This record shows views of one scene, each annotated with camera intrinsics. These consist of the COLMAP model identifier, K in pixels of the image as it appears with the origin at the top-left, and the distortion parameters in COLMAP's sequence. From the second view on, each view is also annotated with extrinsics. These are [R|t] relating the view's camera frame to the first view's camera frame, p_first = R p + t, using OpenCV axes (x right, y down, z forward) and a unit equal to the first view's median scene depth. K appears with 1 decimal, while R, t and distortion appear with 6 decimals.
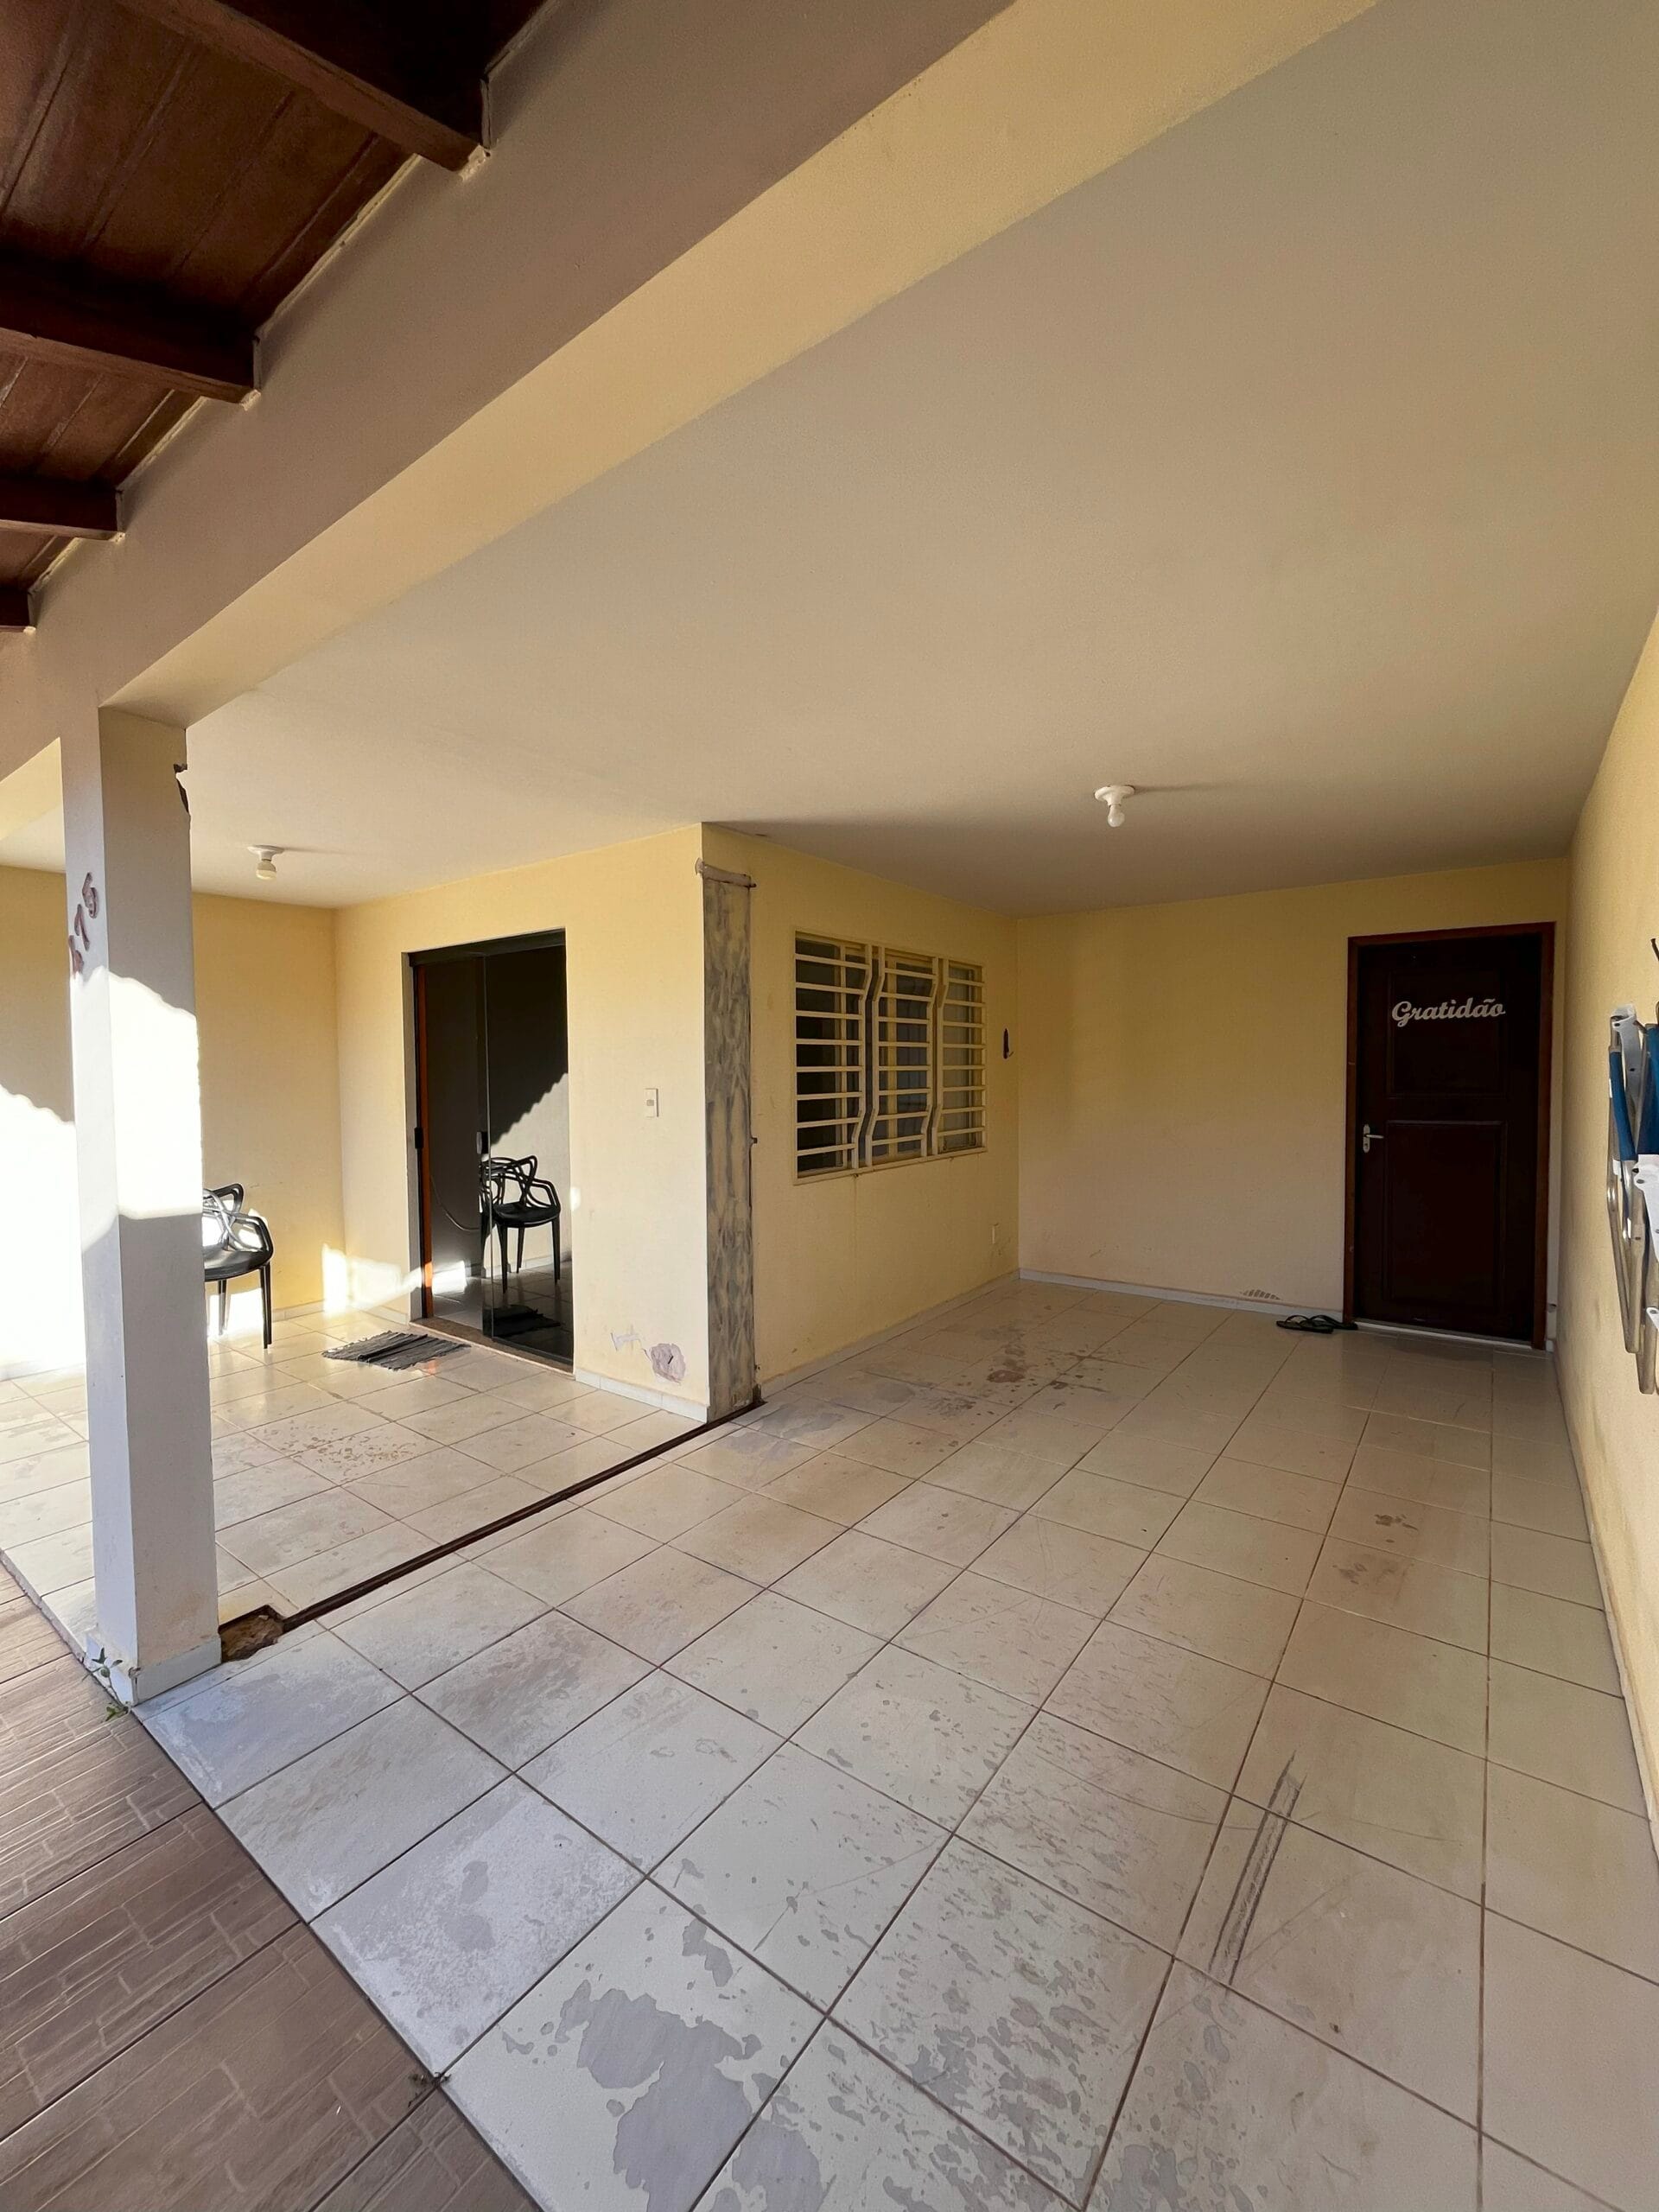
lens RADIAL K [[898.5, 0, 833.1], [0, 898.5, 1102.3], [0, 0, 1]] dist [0.002624, 0.002976]
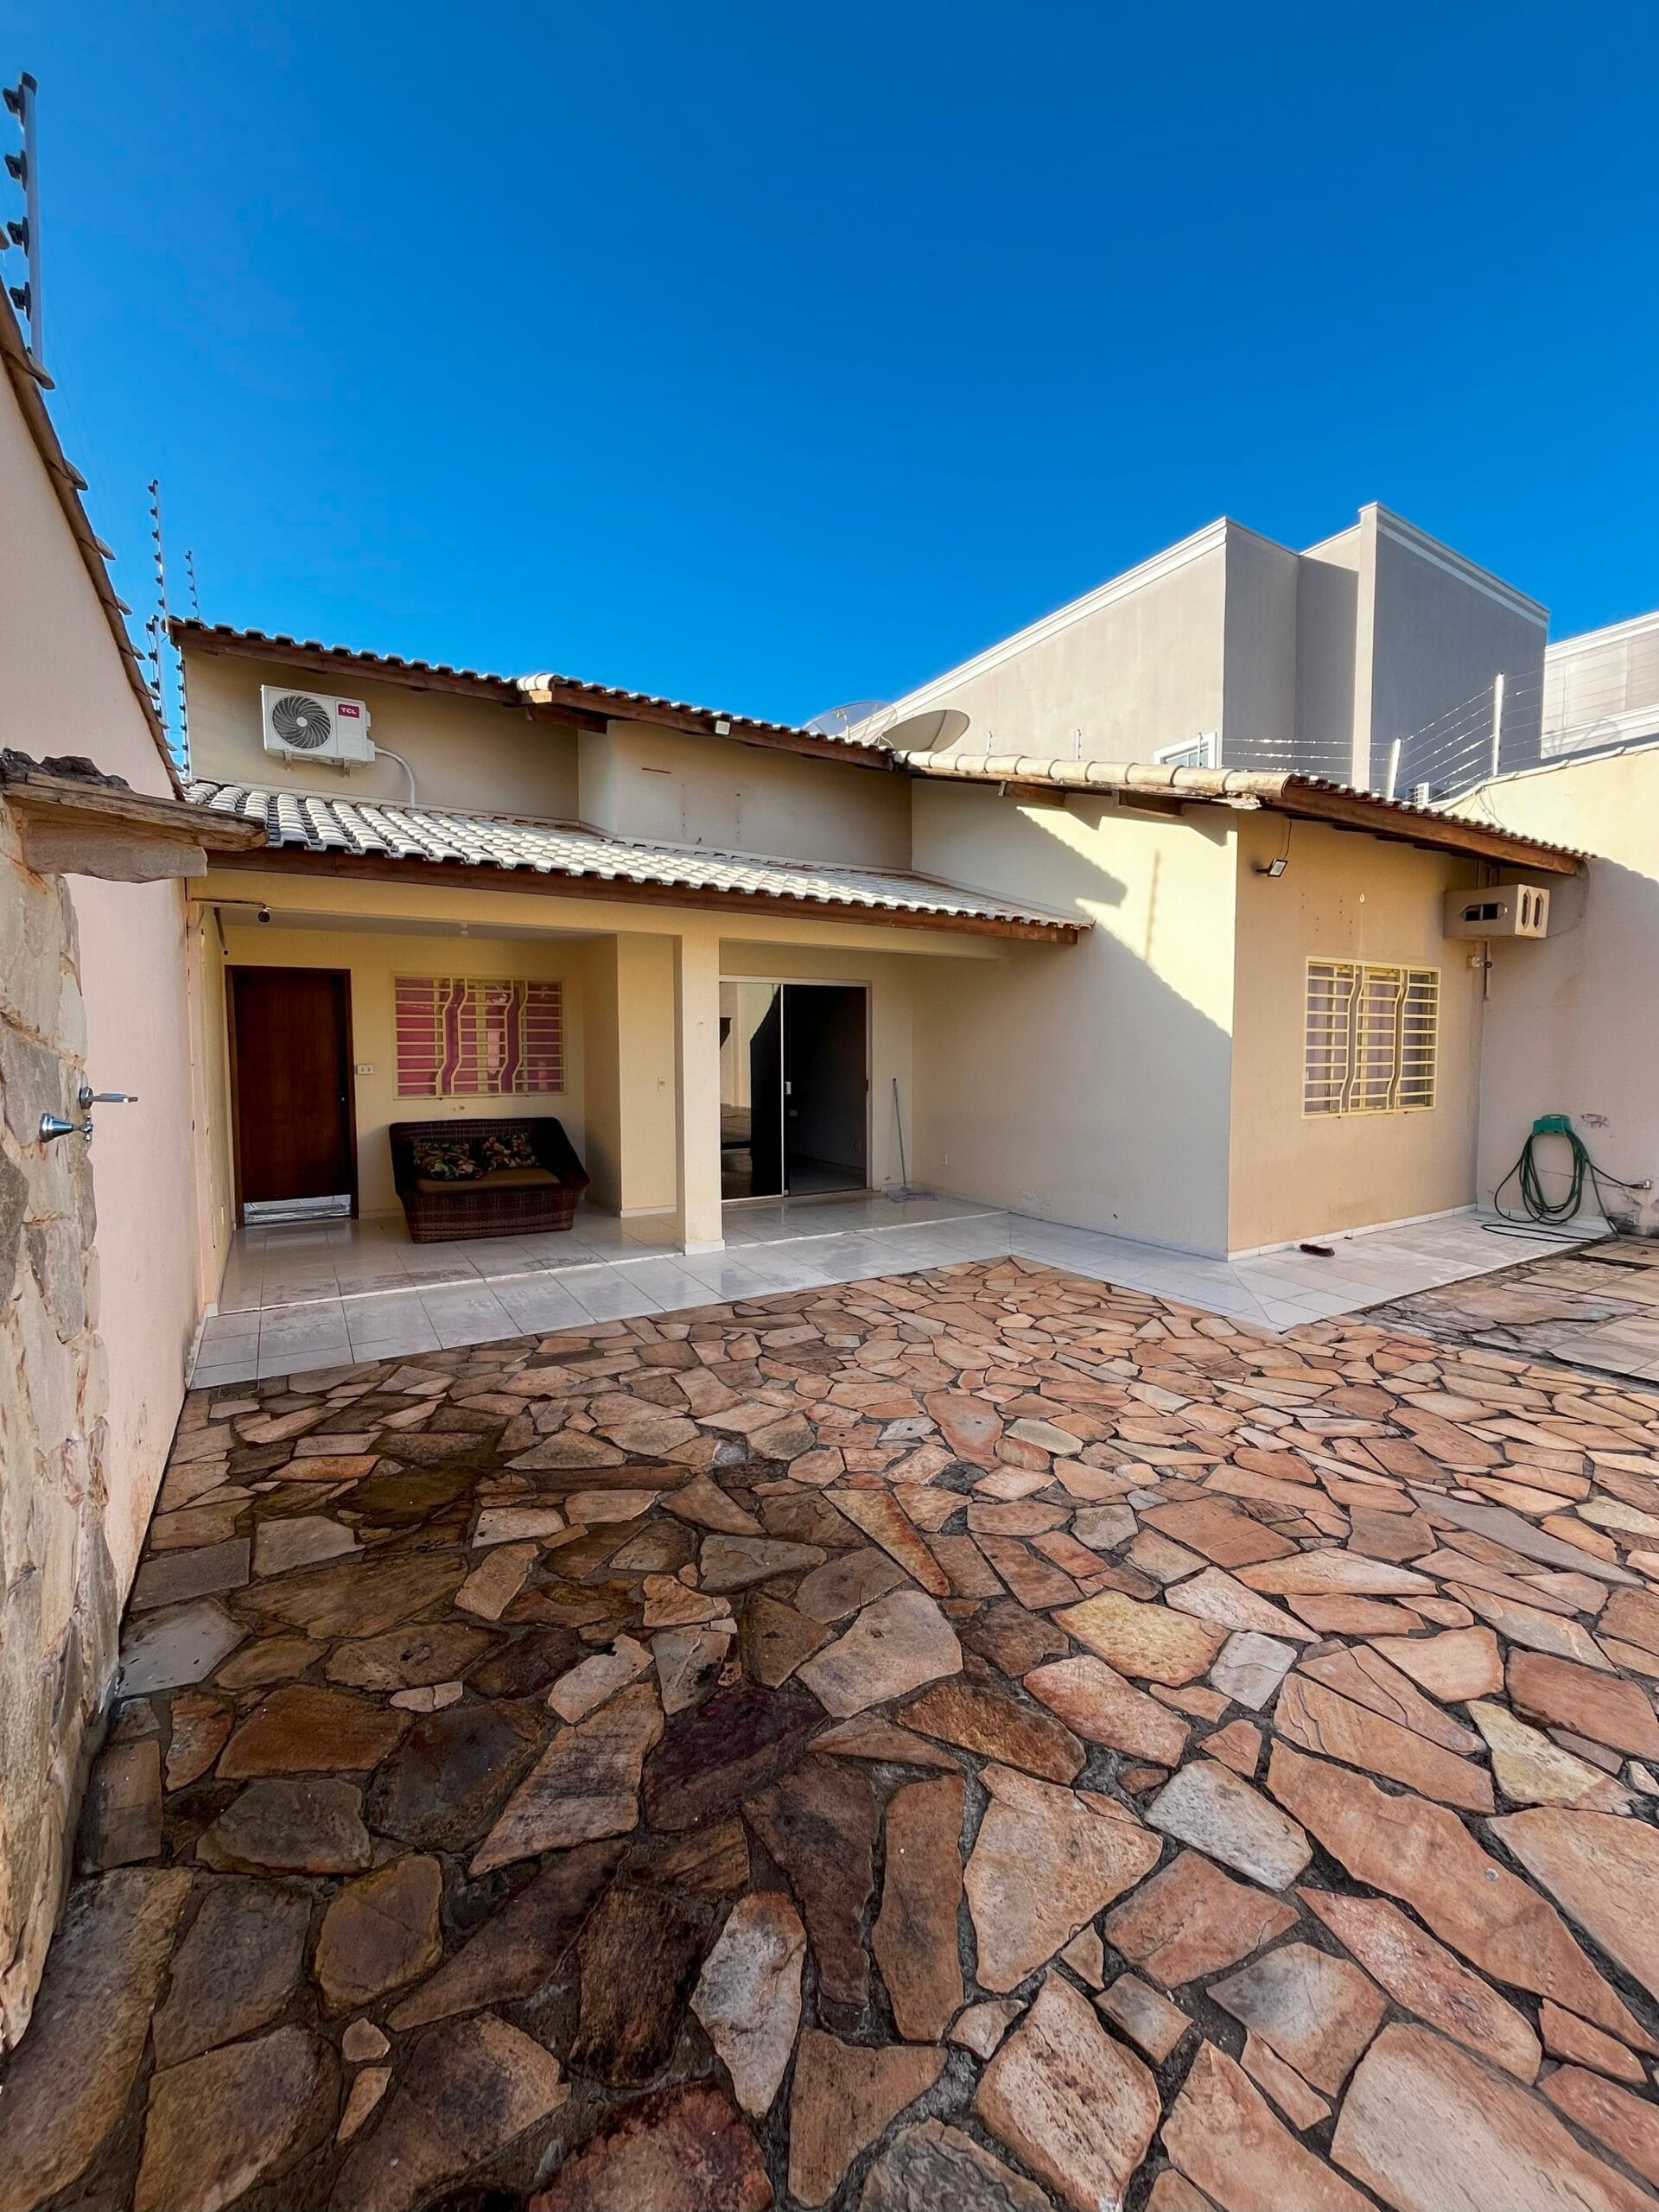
lens RADIAL K [[898.5, 0, 831.1], [0, 898.5, 1107.4], [0, 0, 1]] dist [0.002624, 0.002976]
pose [[0.931371, 0.027665, -0.363019, -0.218433], [-0.017516, 0.999359, 0.031220, 0.030953], [0.363650, -0.022719, 0.931259, -0.715903]]
